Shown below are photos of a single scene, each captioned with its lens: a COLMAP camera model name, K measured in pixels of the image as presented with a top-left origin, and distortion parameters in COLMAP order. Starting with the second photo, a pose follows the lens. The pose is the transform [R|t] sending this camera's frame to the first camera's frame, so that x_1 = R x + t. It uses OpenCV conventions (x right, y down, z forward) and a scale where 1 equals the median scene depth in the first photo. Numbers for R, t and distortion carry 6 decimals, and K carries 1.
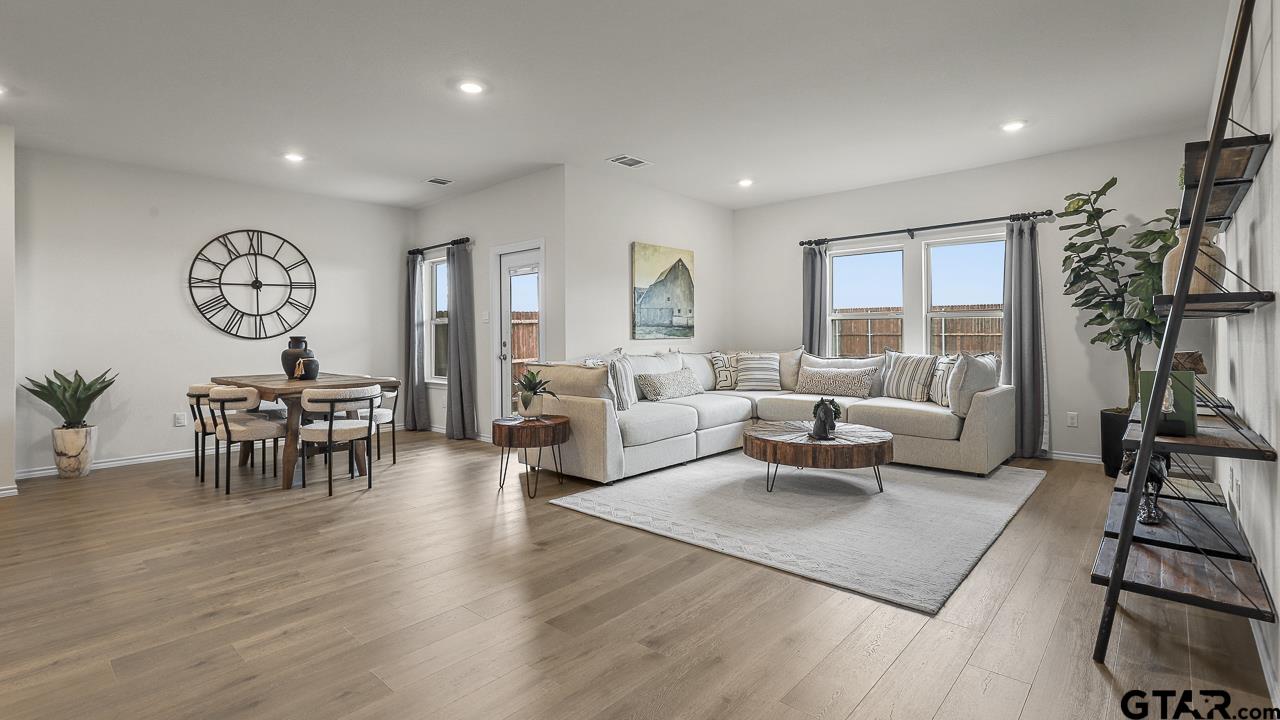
lens RADIAL K [[583.8, 0, 642.8], [0, 583.8, 338.9], [0, 0, 1]] dist [0.001171, 0.000654]
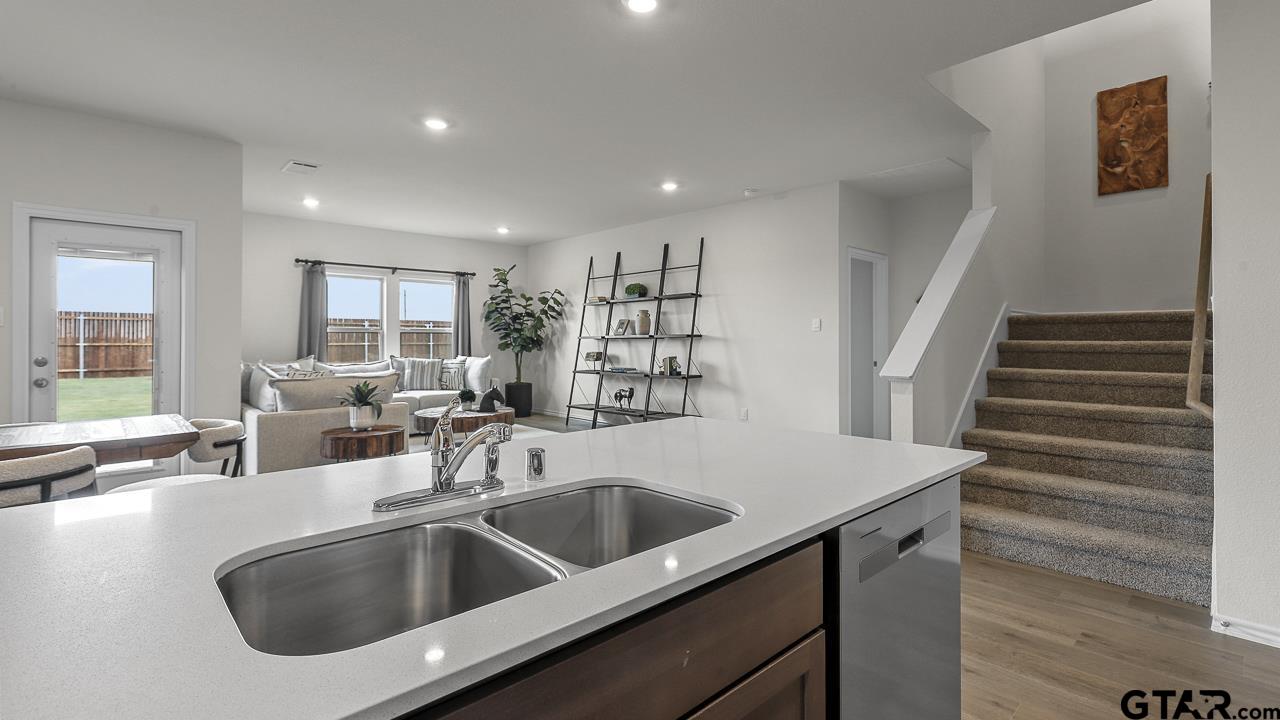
lens RADIAL K [[579.6, 0, 642.6], [0, 579.6, 333.2], [0, 0, 1]] dist [-0.000605, 0.000018]
pose [[0.073980, 0.018408, 0.997090, -0.852315], [0.008664, 0.999780, -0.019100, -0.004410], [-0.997222, 0.010052, 0.073804, 0.332137]]
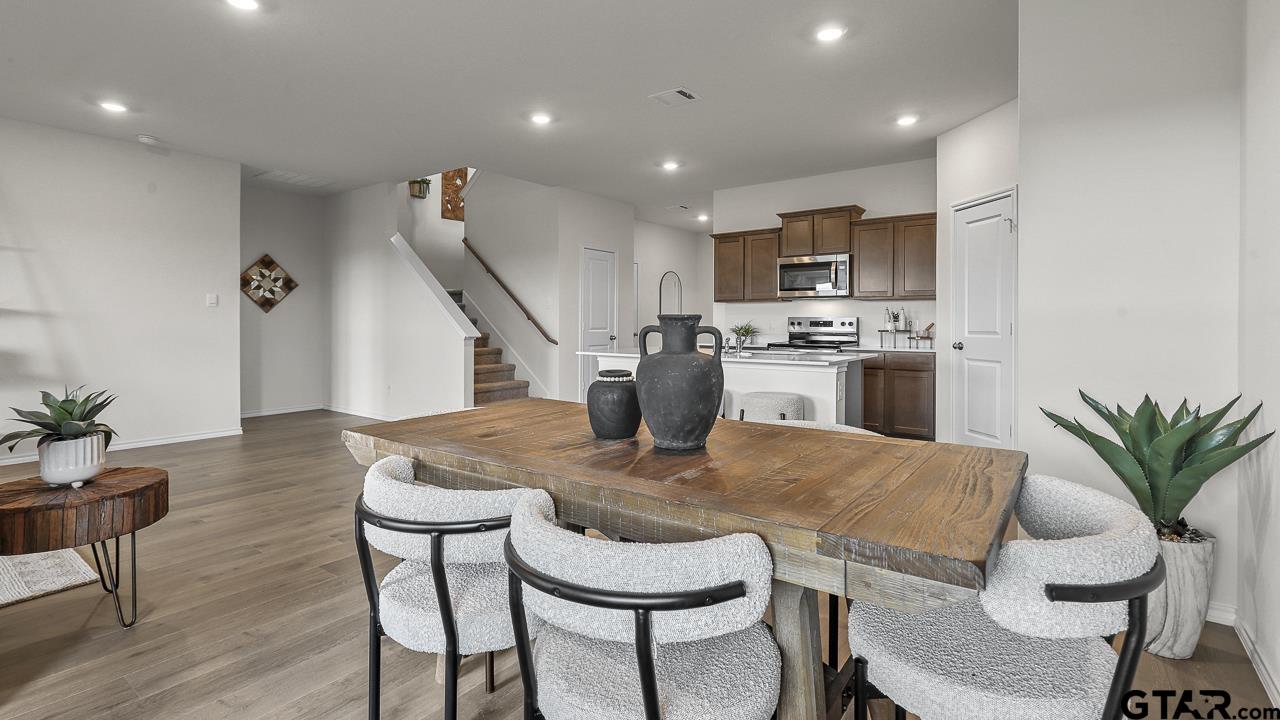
lens RADIAL K [[593.7, 0, 644.6], [0, 593.7, 319.6], [0, 0, 1]] dist [0.000384, 0.000041]
pose [[-0.995040, 0.006308, -0.099276, -0.472957], [0.005509, 0.999950, 0.008316, -0.006731], [0.099324, 0.007728, -0.995025, 1.159039]]
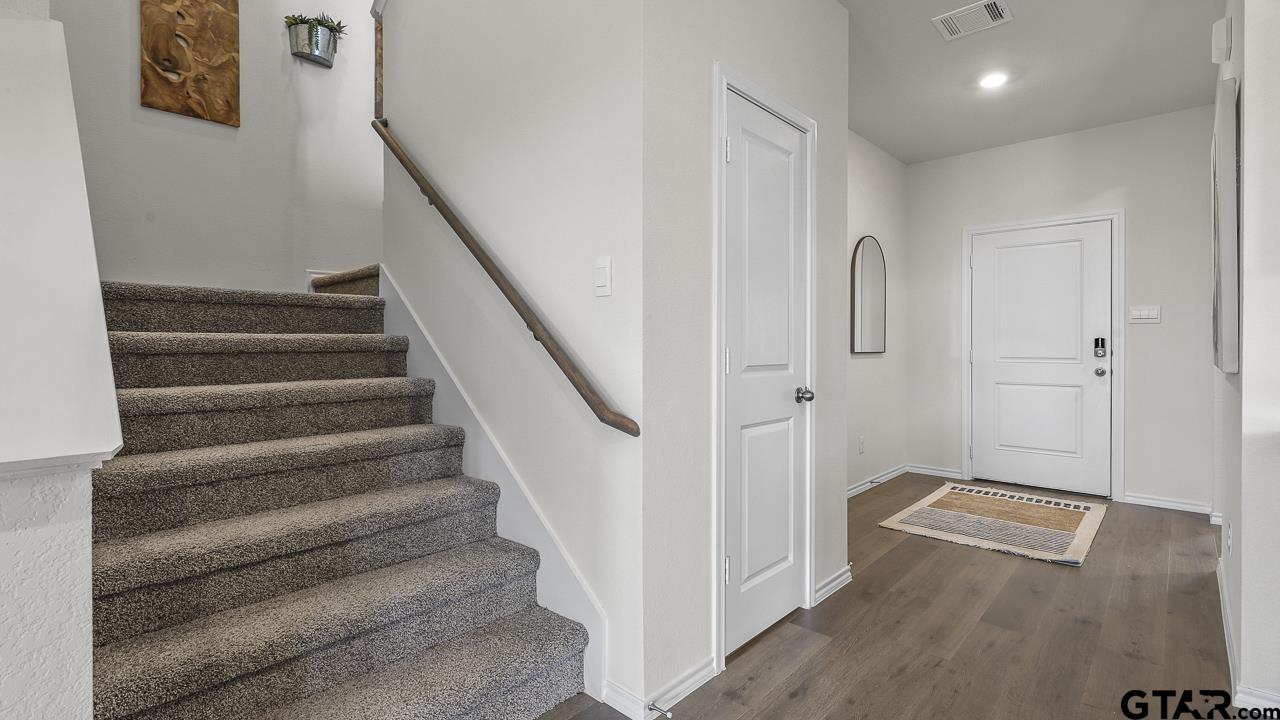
lens RADIAL K [[588.2, 0, 639.8], [0, 588.2, 349.4], [0, 0, 1]] dist [-0.001492, -0.000221]
pose [[-0.999788, 0.010121, 0.017922, -0.424491], [0.010445, 0.999783, 0.018044, 0.002736], [-0.017736, 0.018227, -0.999677, 0.261426]]
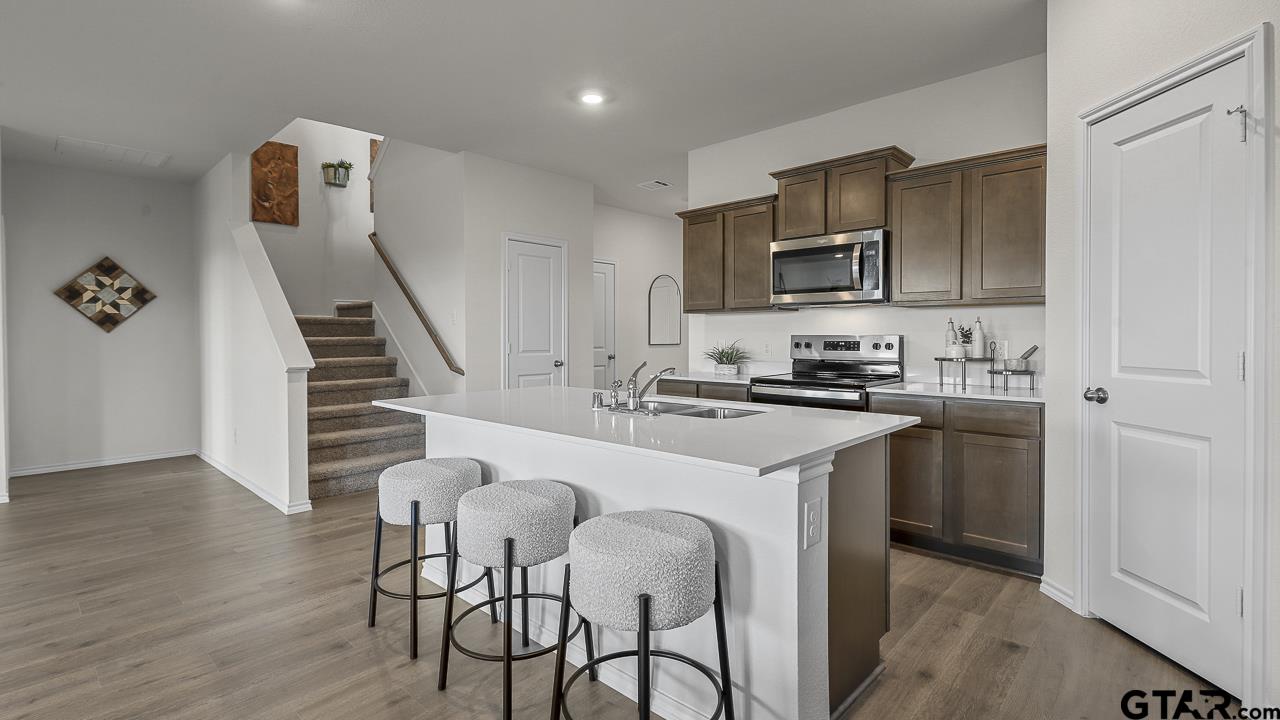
lens RADIAL K [[590.4, 0, 639.2], [0, 590.4, 341.5], [0, 0, 1]] dist [-0.000179, -0.000148]
pose [[-0.999767, 0.011901, 0.017989, -0.681089], [0.012280, 0.999702, 0.021091, -0.010482], [-0.017733, 0.021307, -0.999616, 0.793657]]
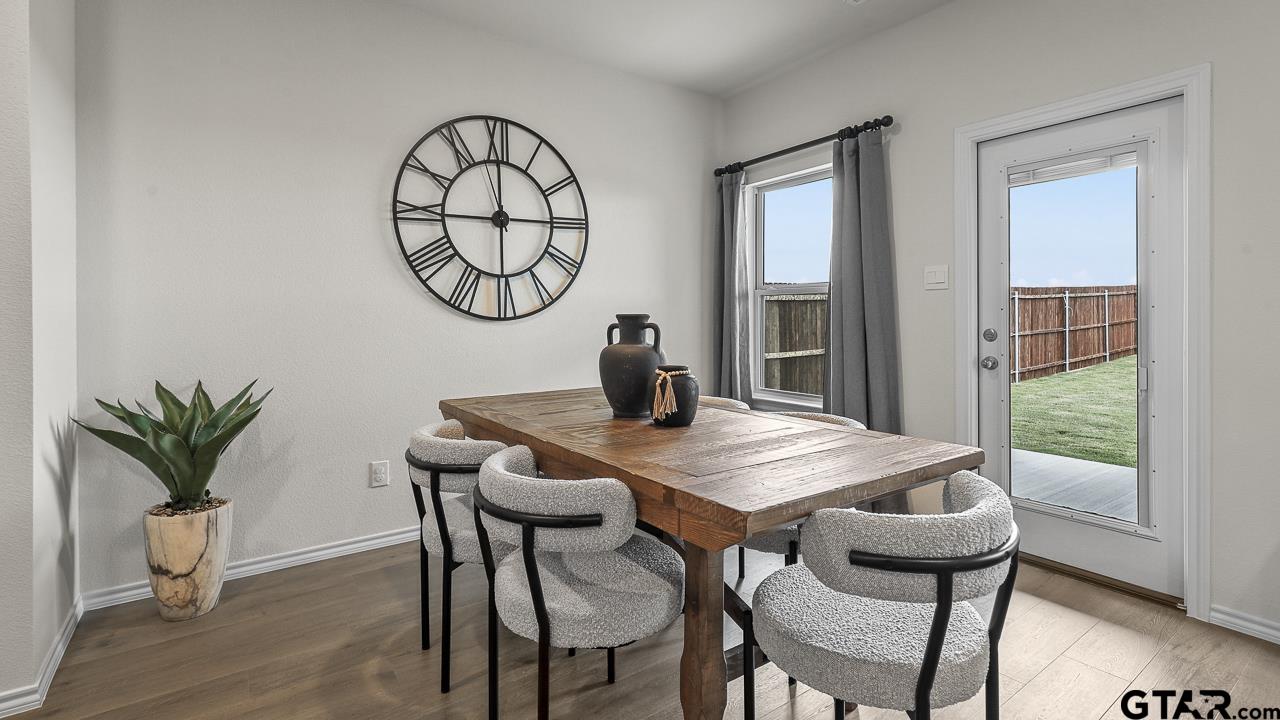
lens RADIAL K [[579.6, 0, 642.6], [0, 579.6, 333.2], [0, 0, 1]] dist [-0.000605, 0.000018]
pose [[0.978211, 0.011402, -0.207298, -0.435467], [-0.007410, 0.999772, 0.020024, 0.000547], [0.207479, -0.018051, 0.978073, 0.520784]]
